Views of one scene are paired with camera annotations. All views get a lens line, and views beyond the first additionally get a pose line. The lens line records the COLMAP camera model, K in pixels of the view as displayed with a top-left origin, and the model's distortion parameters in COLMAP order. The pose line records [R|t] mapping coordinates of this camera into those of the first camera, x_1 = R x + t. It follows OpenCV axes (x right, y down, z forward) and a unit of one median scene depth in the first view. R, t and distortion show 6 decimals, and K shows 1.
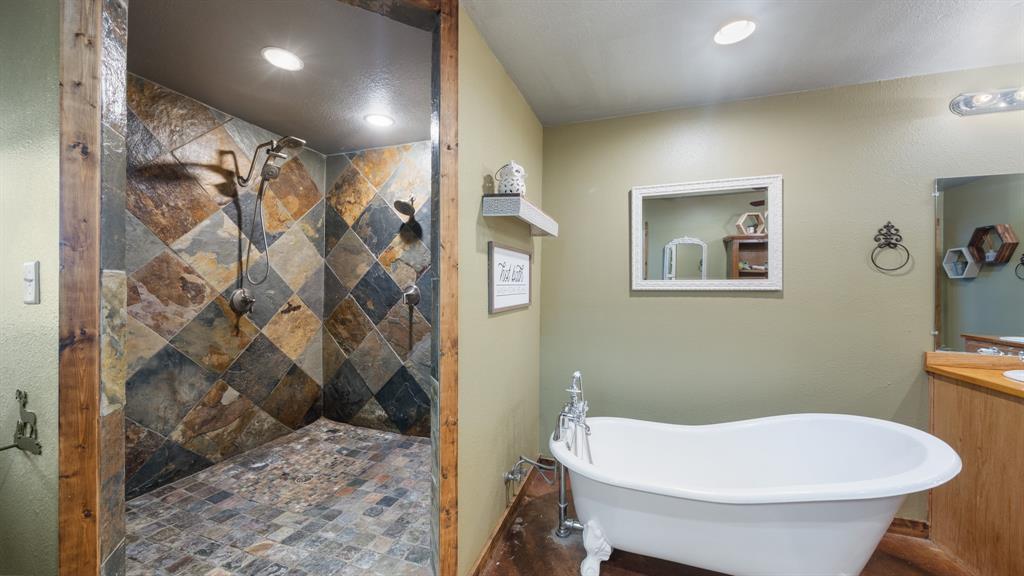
lens RADIAL K [[354.8, 0, 509.4], [0, 354.8, 286.5], [0, 0, 1]] dist [-0.001513, -0.000083]
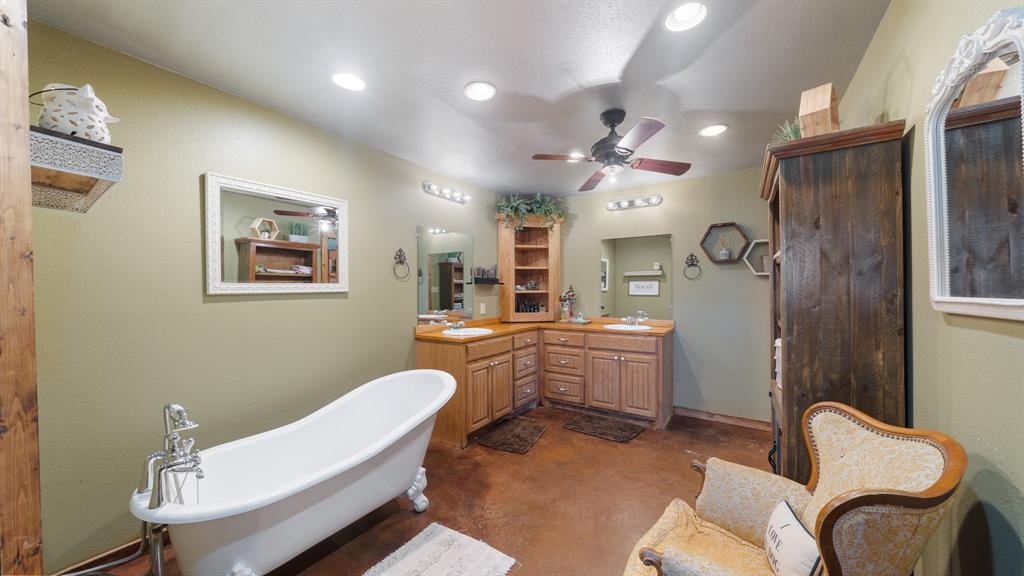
lens RADIAL K [[347.5, 0, 513.0], [0, 347.5, 291.3], [0, 0, 1]] dist [-0.006020, -0.000041]
pose [[0.259437, -0.014865, 0.965646, -0.275793], [0.008829, 0.999876, 0.013020, -0.002690], [-0.965720, 0.005147, 0.259536, 0.103054]]
